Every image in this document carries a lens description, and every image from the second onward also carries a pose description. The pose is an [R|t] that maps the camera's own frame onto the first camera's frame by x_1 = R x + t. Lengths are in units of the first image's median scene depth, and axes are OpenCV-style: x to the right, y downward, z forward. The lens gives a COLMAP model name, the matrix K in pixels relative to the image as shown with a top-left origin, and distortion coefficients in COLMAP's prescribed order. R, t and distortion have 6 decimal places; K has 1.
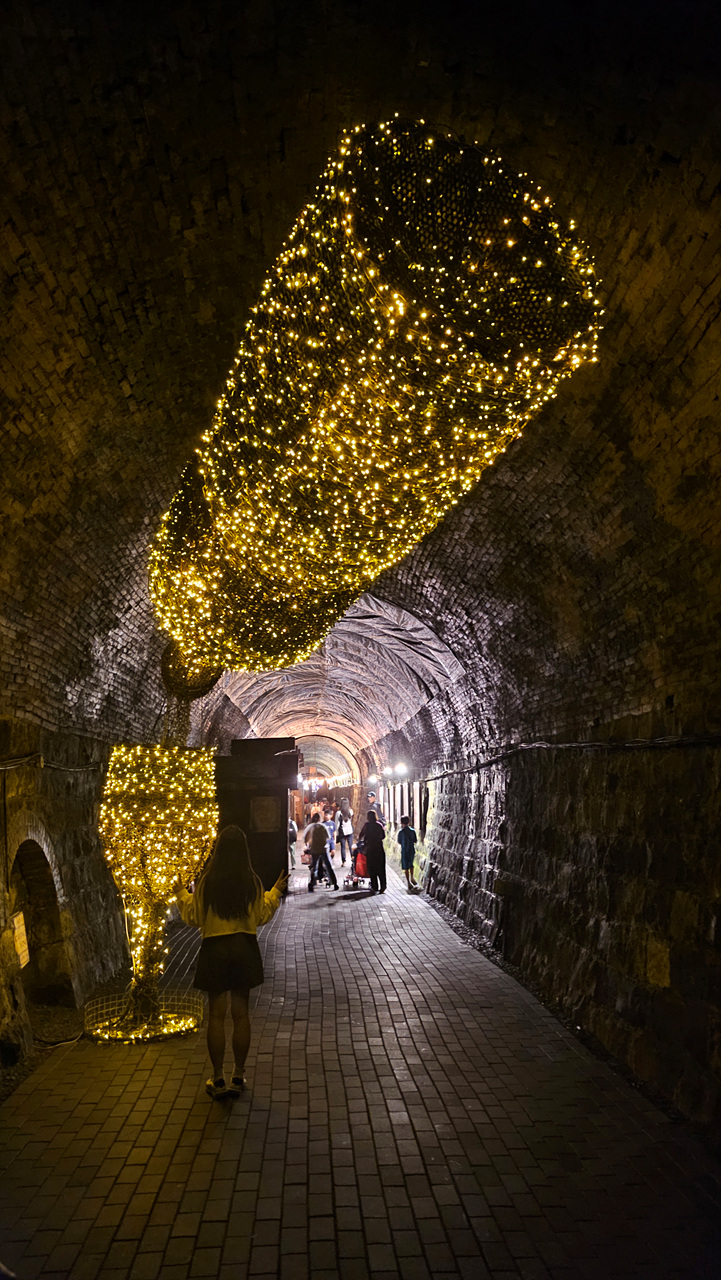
lens RADIAL K [[876.8, 0, 360.5], [0, 876.8, 640.0], [0, 0, 1]] dist [0.071402, -0.070656]
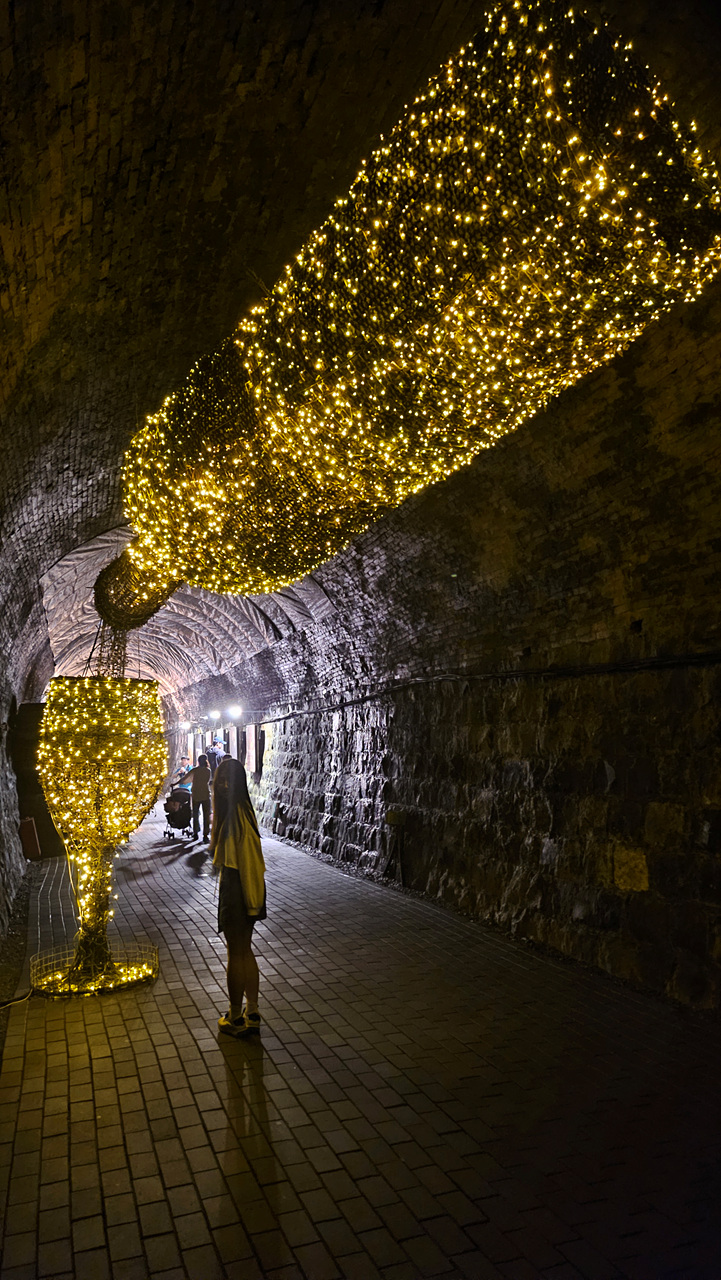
lens RADIAL K [[876.8, 0, 360.5], [0, 876.8, 640.0], [0, 0, 1]] dist [0.071402, -0.070656]
pose [[0.971839, -0.003794, 0.235615, -0.196277], [-0.010276, 0.998237, 0.058457, 0.025231], [-0.235421, -0.059232, 0.970087, 0.054094]]
